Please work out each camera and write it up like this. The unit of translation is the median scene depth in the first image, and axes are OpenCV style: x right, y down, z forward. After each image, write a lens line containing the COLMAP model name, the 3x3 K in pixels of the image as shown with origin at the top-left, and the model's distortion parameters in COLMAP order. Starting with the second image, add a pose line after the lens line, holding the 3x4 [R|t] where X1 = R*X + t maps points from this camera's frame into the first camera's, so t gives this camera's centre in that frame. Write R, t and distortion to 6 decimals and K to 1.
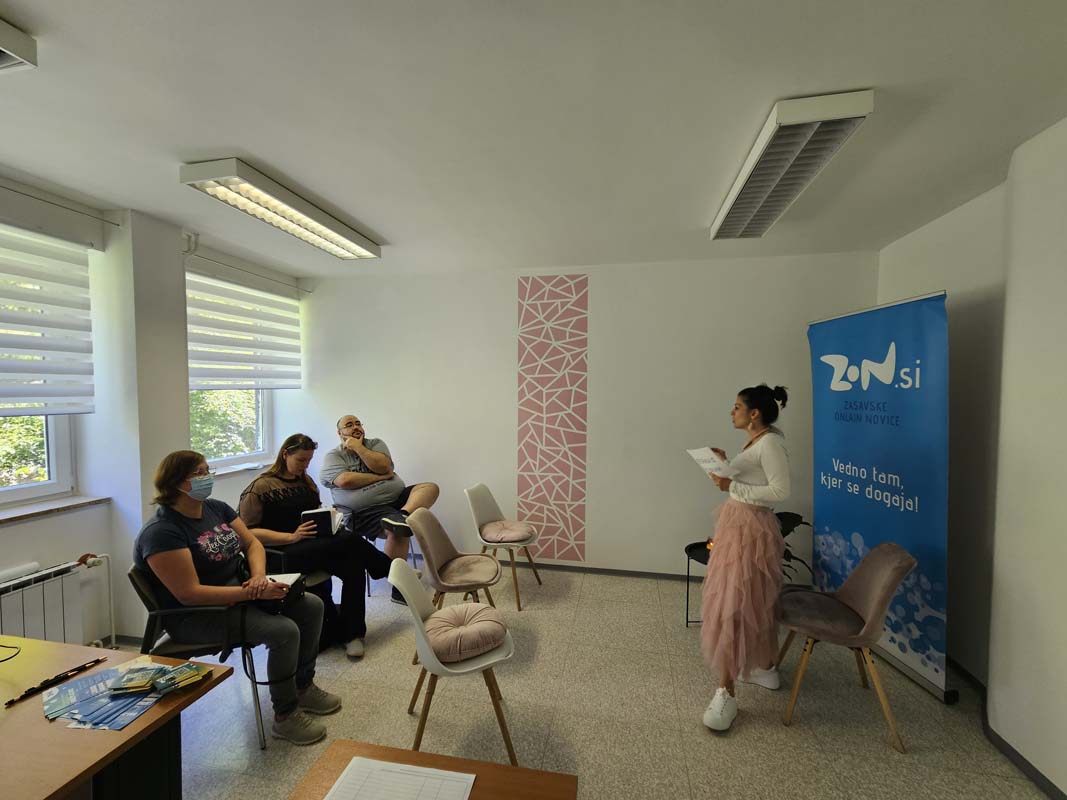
lens RADIAL K [[442.4, 0, 537.0], [0, 442.4, 405.1], [0, 0, 1]] dist [-0.000427, -0.000524]
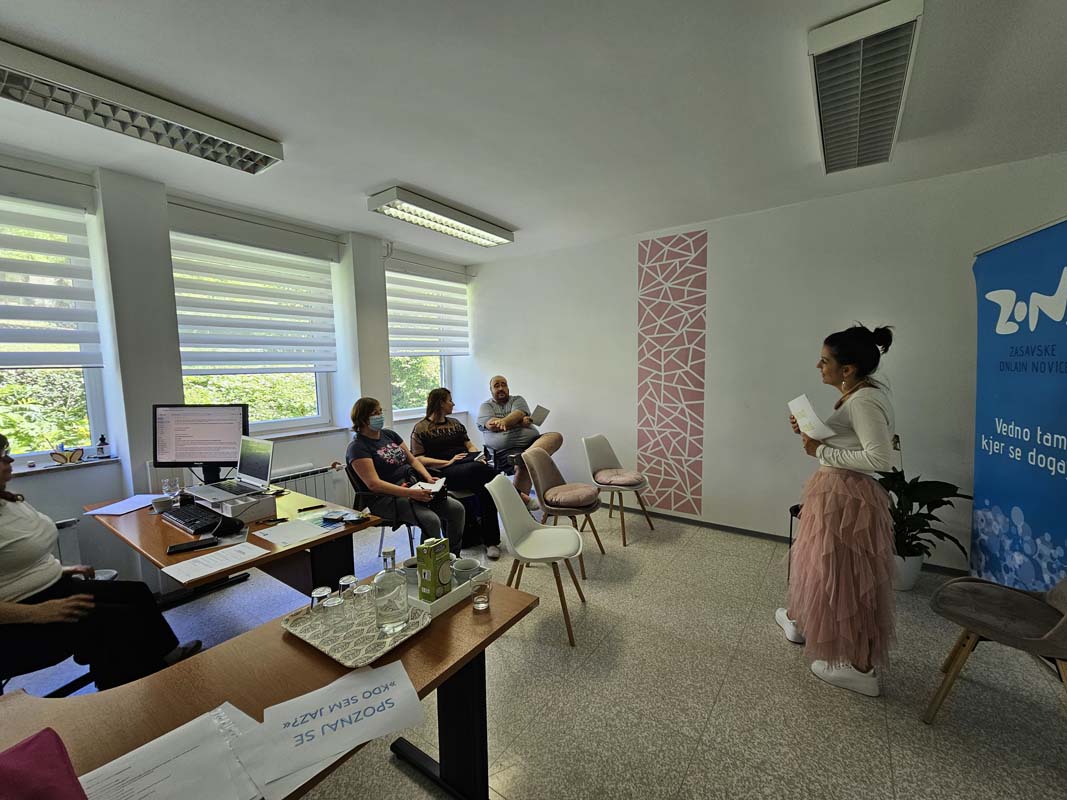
lens RADIAL K [[441.3, 0, 533.5], [0, 441.3, 400.0], [0, 0, 1]] dist [-0.002392, 0.000174]
pose [[0.910089, 0.014983, -0.414141, 0.188789], [0.007254, 0.998617, 0.052069, 0.032350], [0.414348, -0.050392, 0.908722, -0.082408]]
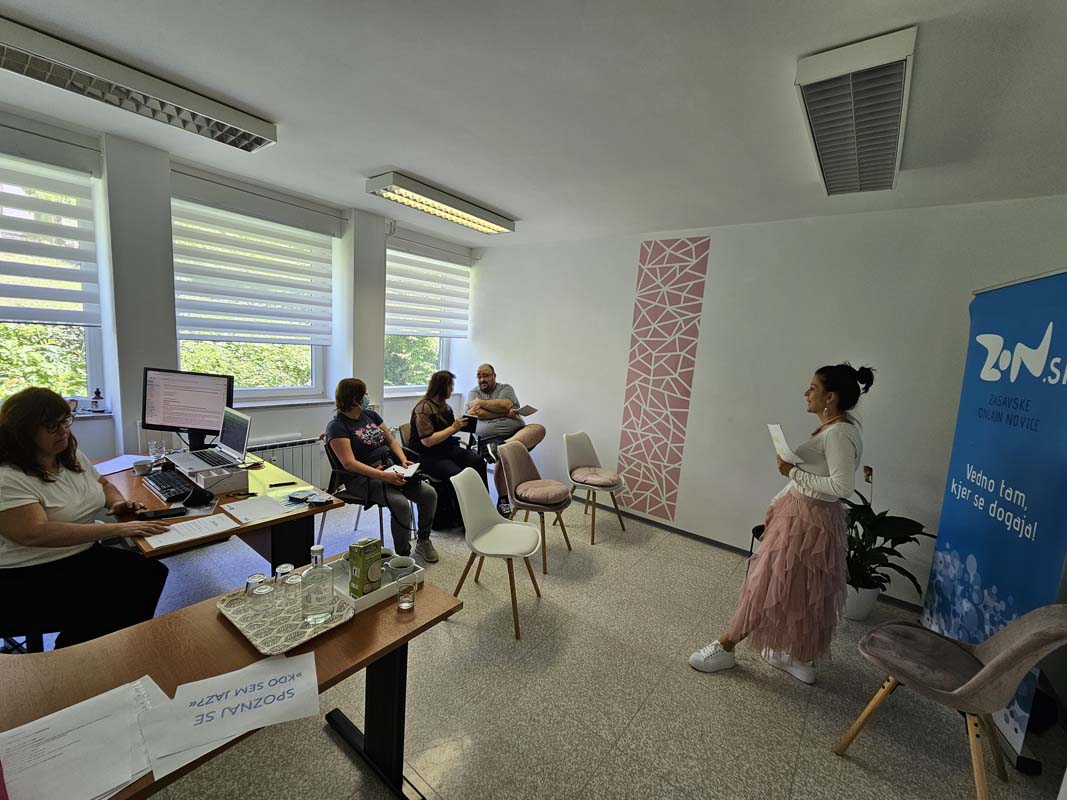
lens RADIAL K [[442.1, 0, 528.5], [0, 442.1, 401.6], [0, 0, 1]] dist [-0.001821, -0.000414]
pose [[0.887667, 0.122533, -0.443884, 0.251331], [-0.082896, 0.990720, 0.107711, -0.009936], [0.452963, -0.058815, 0.889587, -0.063498]]
